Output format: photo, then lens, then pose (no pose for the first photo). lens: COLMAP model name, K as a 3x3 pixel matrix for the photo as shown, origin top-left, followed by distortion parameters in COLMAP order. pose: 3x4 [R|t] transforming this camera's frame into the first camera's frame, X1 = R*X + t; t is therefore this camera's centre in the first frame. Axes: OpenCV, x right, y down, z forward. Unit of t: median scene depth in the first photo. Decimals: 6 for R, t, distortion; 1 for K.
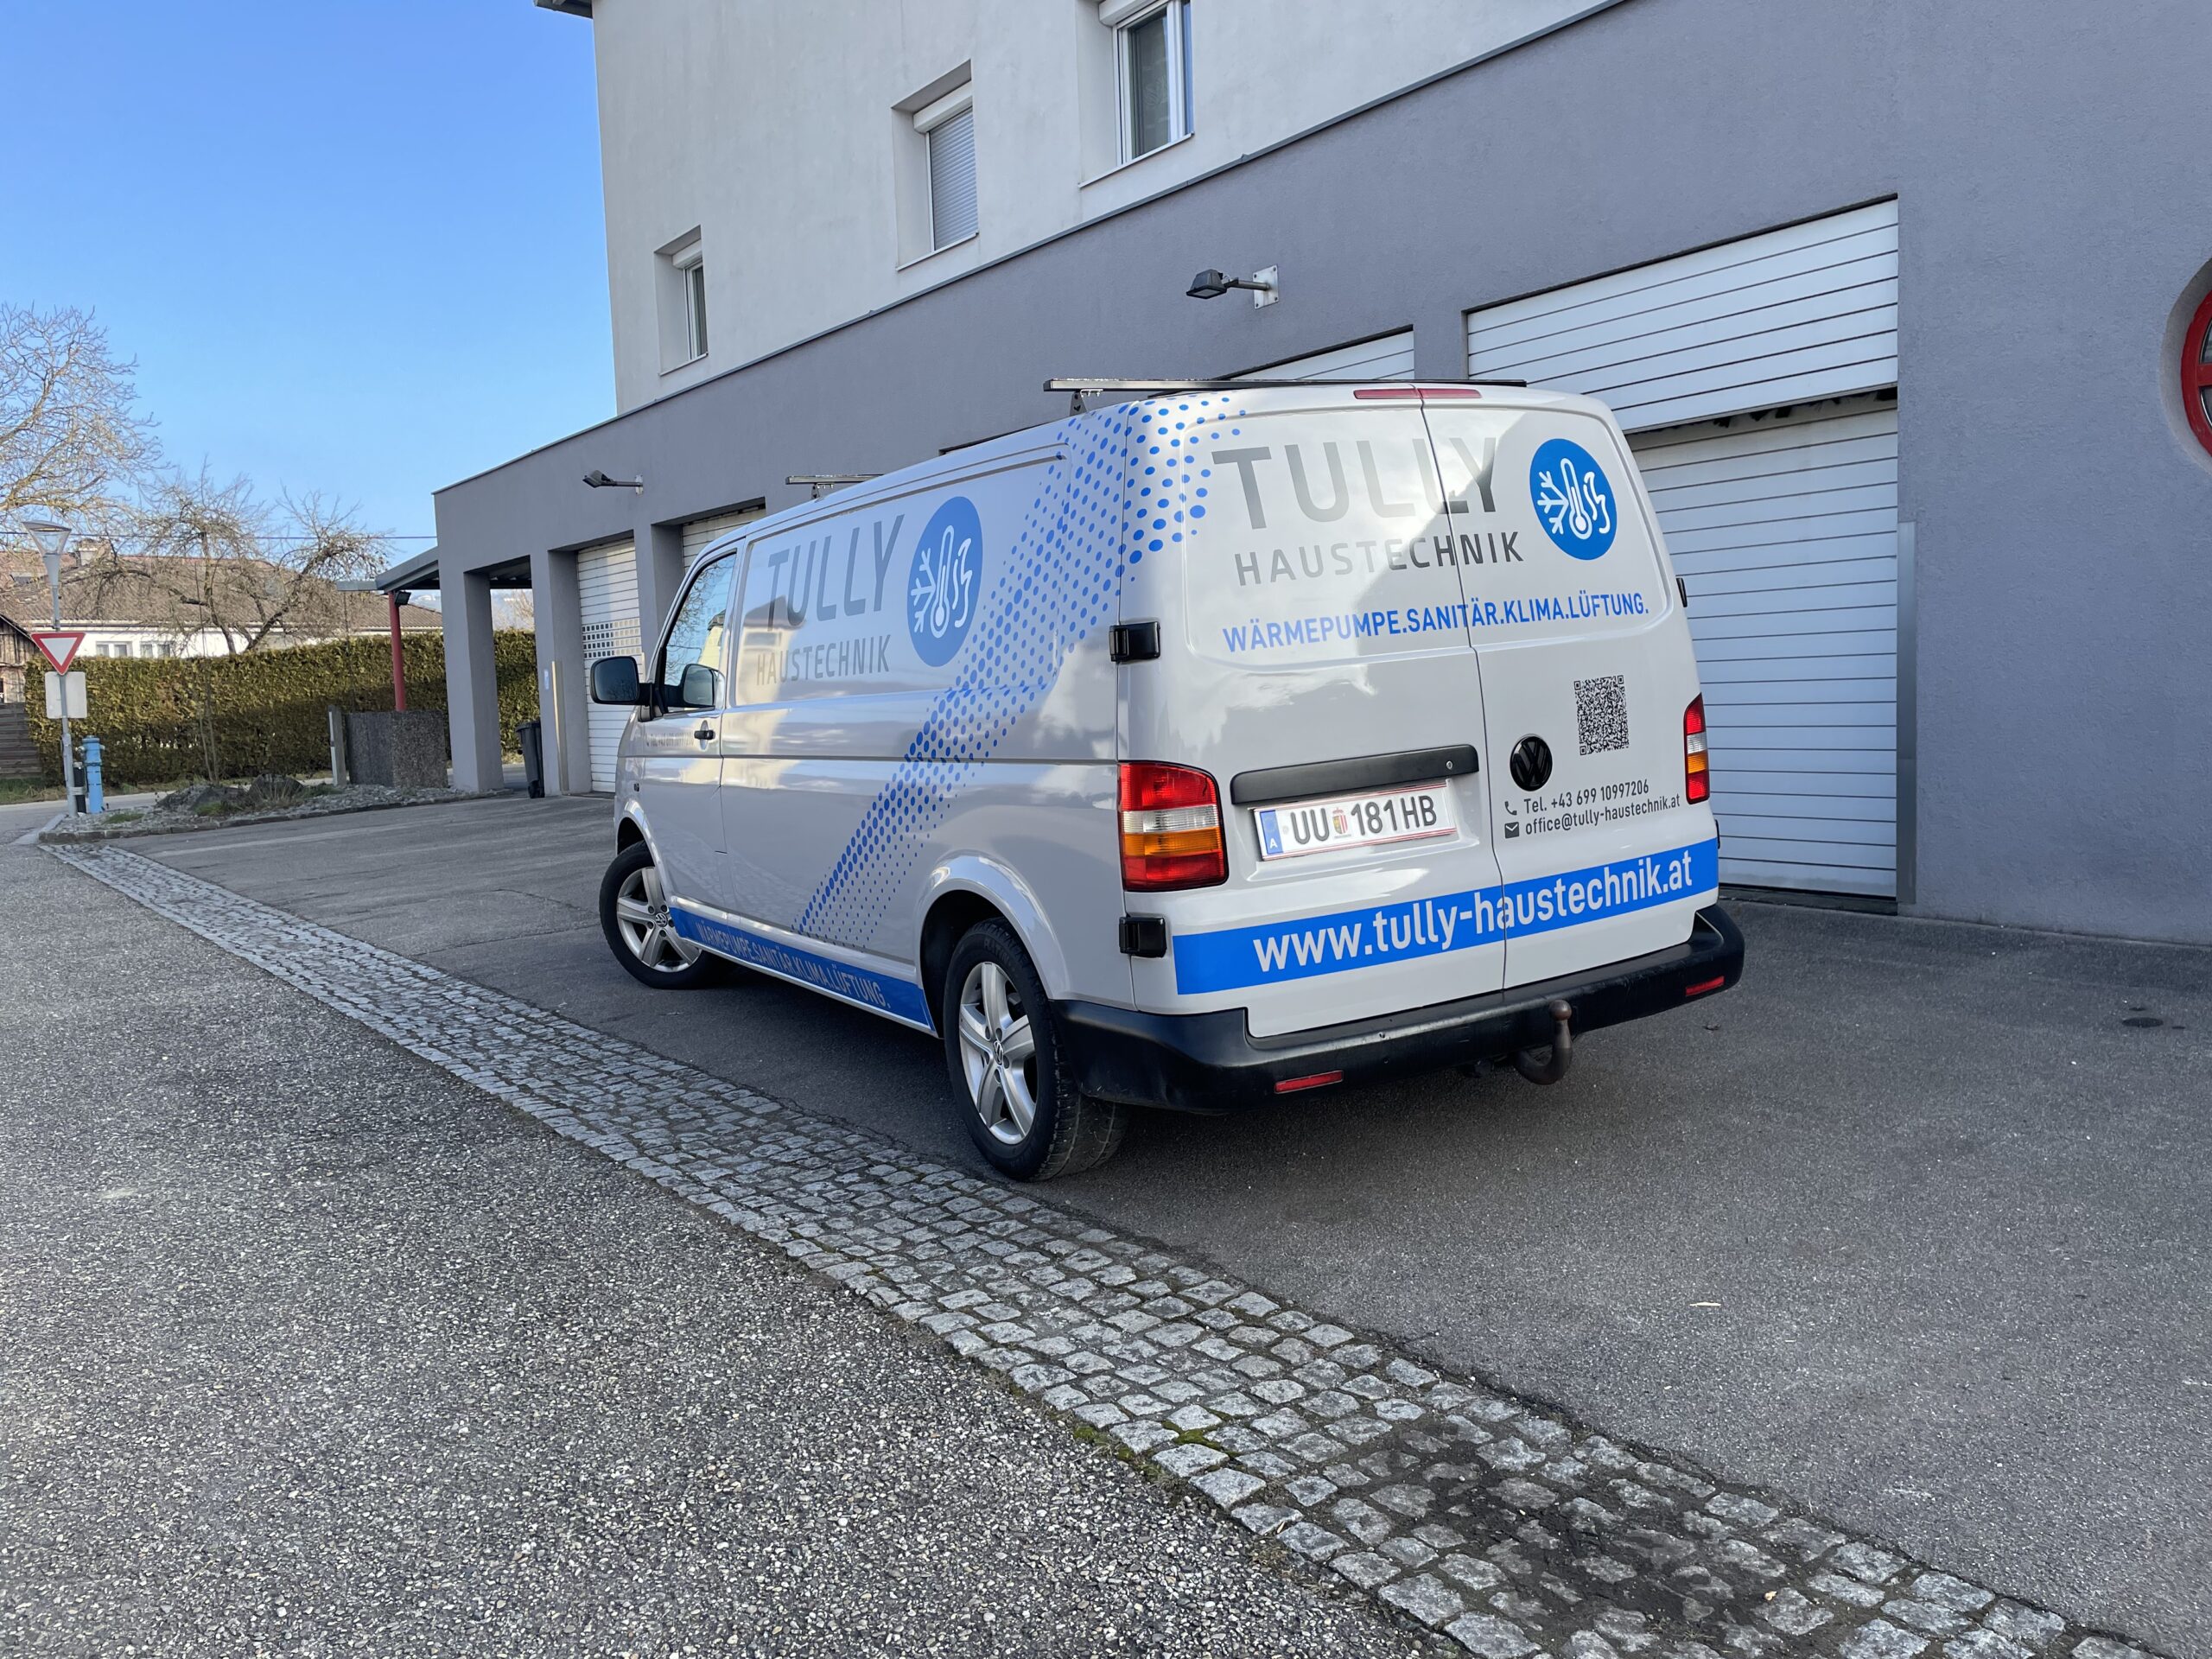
lens RADIAL K [[1649.7, 0, 1103.8], [0, 1649.7, 814.8], [0, 0, 1]] dist [0.077816, -0.105559]
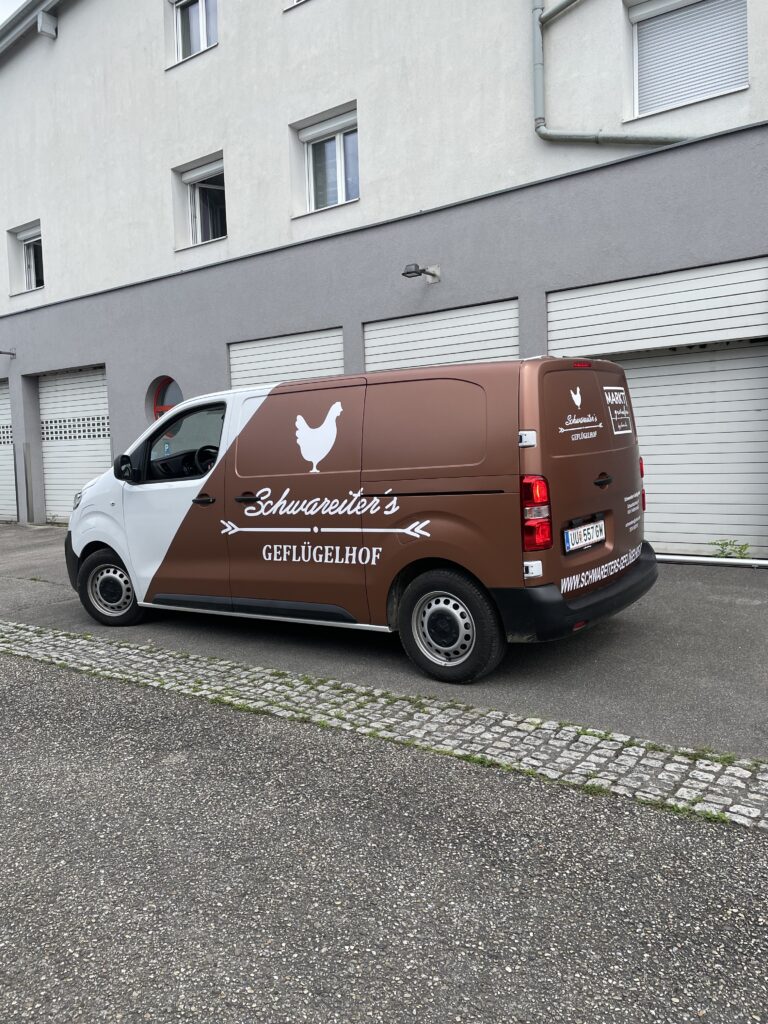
lens RADIAL K [[768.4, 0, 389.2], [0, 768.4, 505.5], [0, 0, 1]] dist [0.079593, -0.107203]
pose [[0.956516, -0.009098, 0.291537, -0.494721], [0.016032, 0.999642, -0.021404, -0.014132], [-0.291238, 0.025148, 0.956320, 0.190398]]
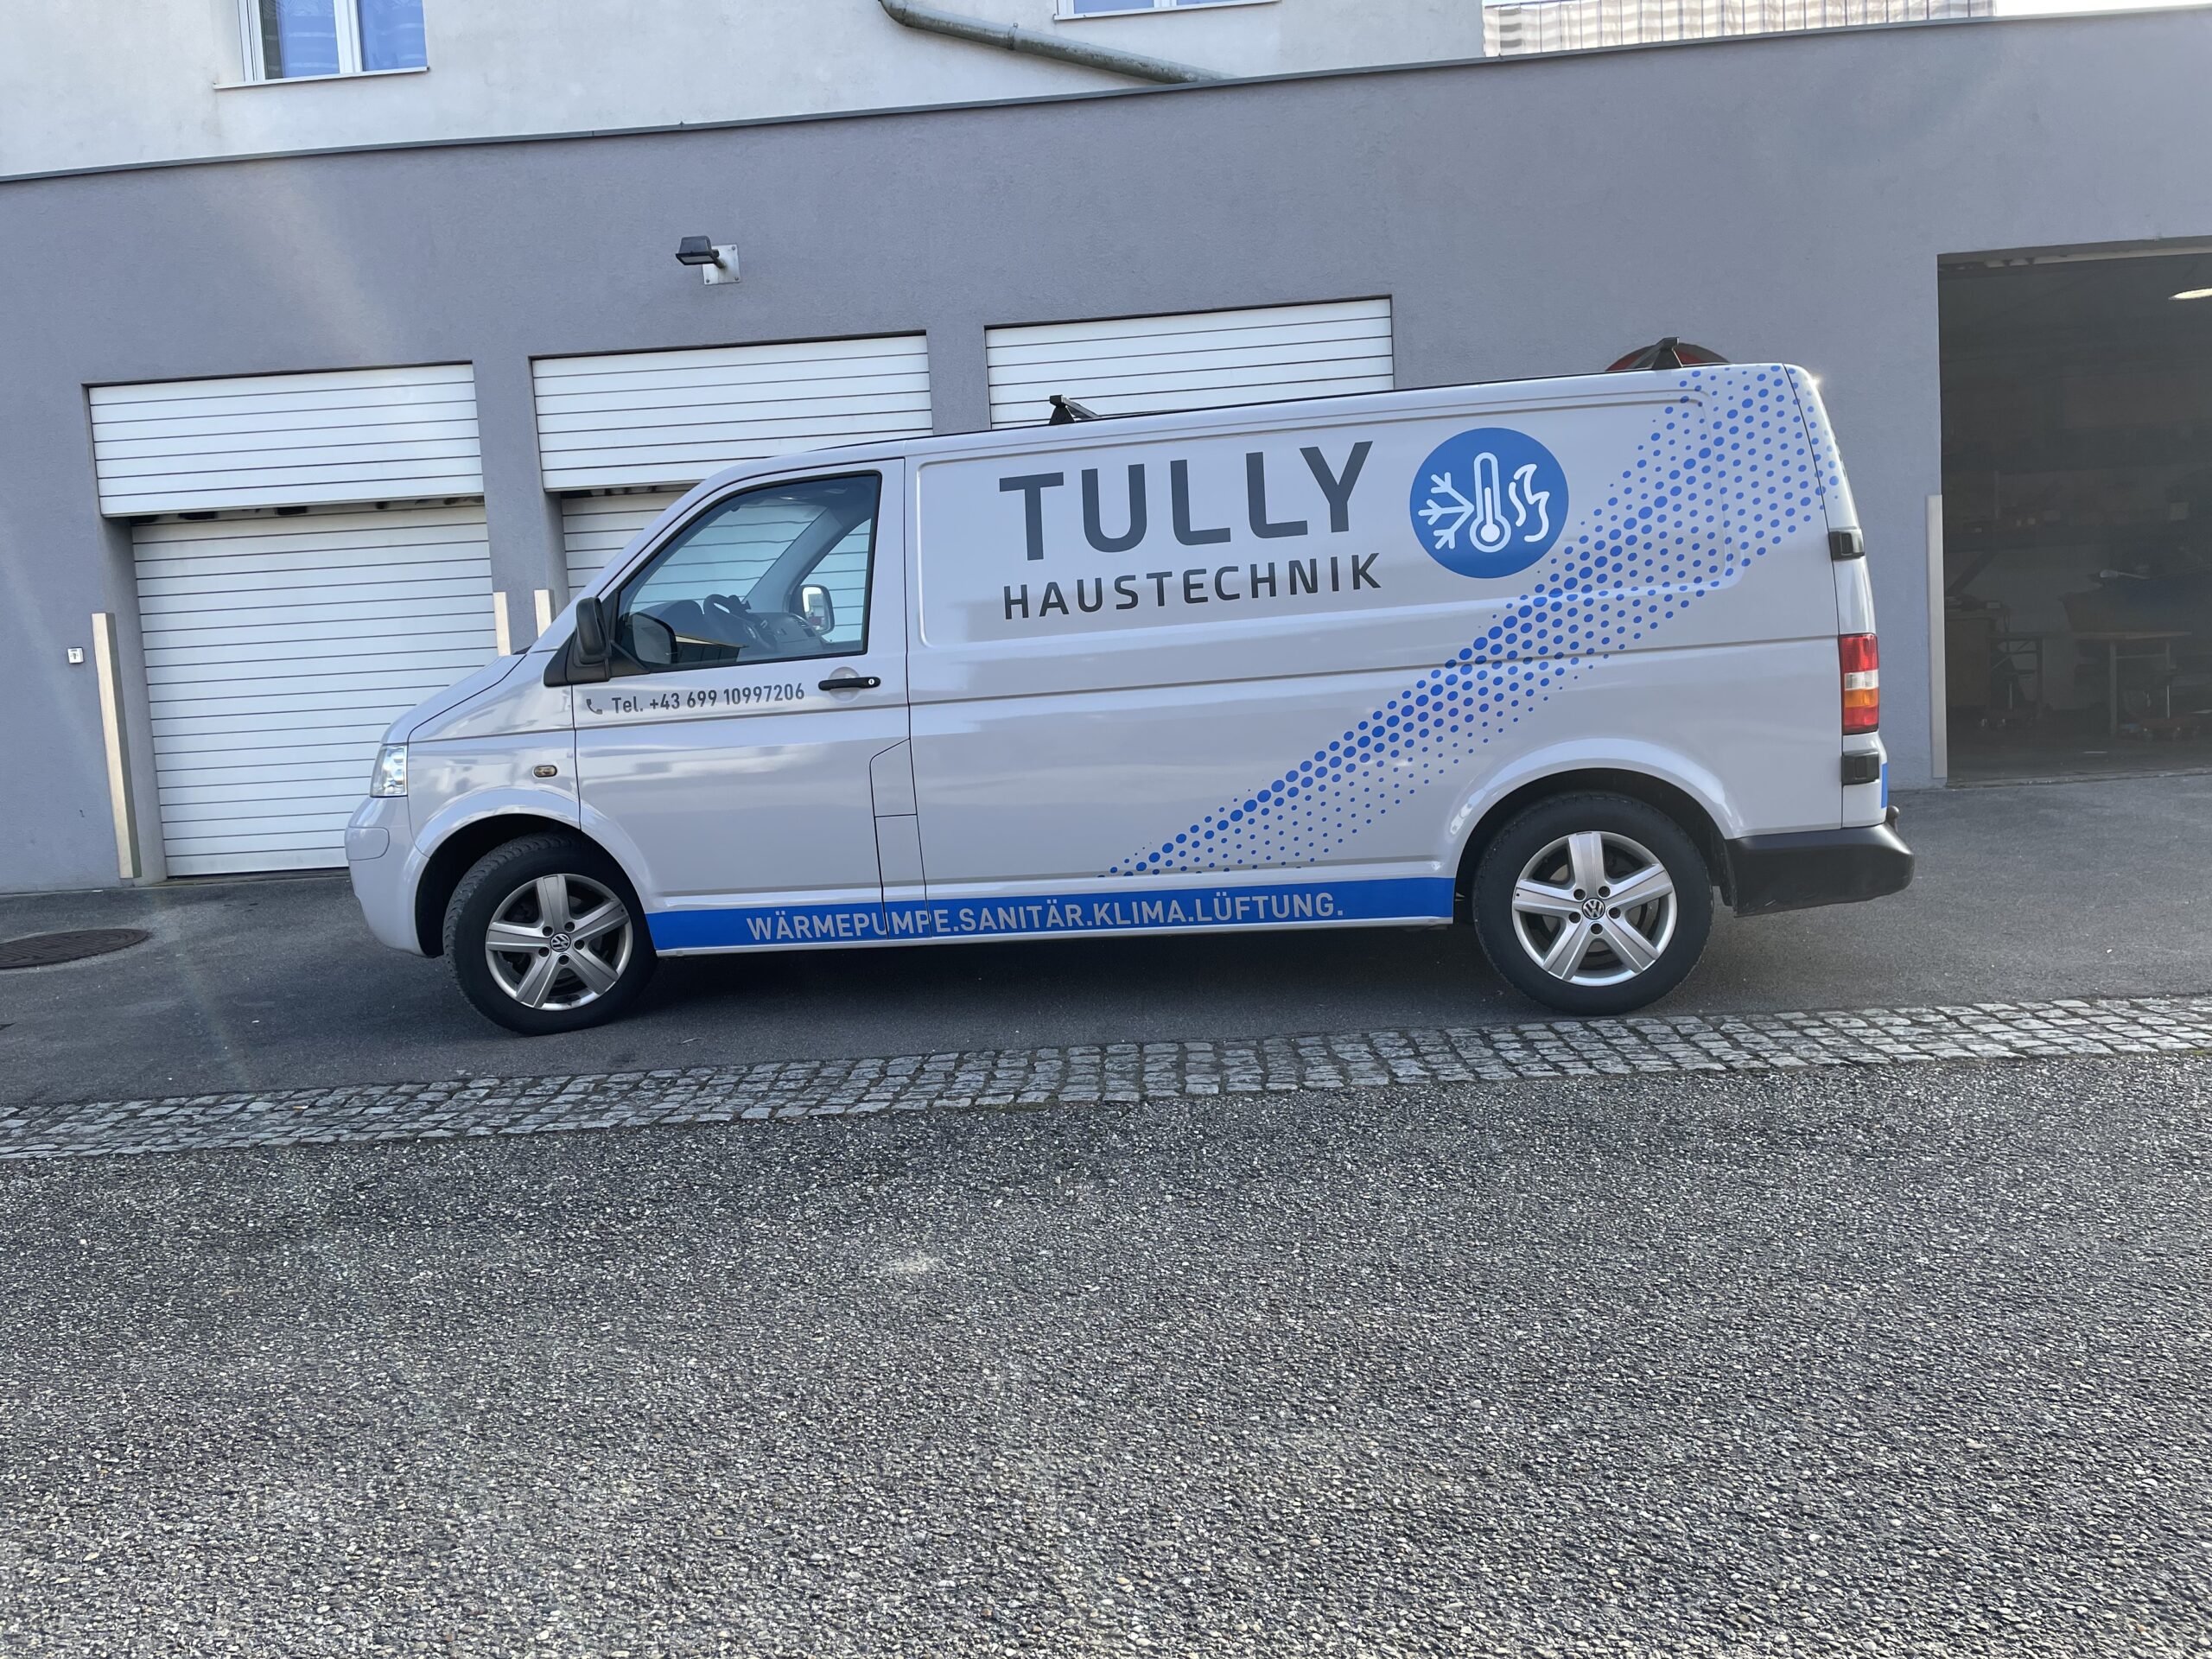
lens RADIAL K [[1659.8, 0, 1077.0], [0, 1659.8, 816.3], [0, 0, 1]] dist [0.079593, -0.107203]
pose [[0.640997, -0.063923, 0.764877, -1.100189], [0.093816, 0.995579, 0.004582, 0.037082], [-0.761789, 0.068821, 0.644160, 0.477912]]
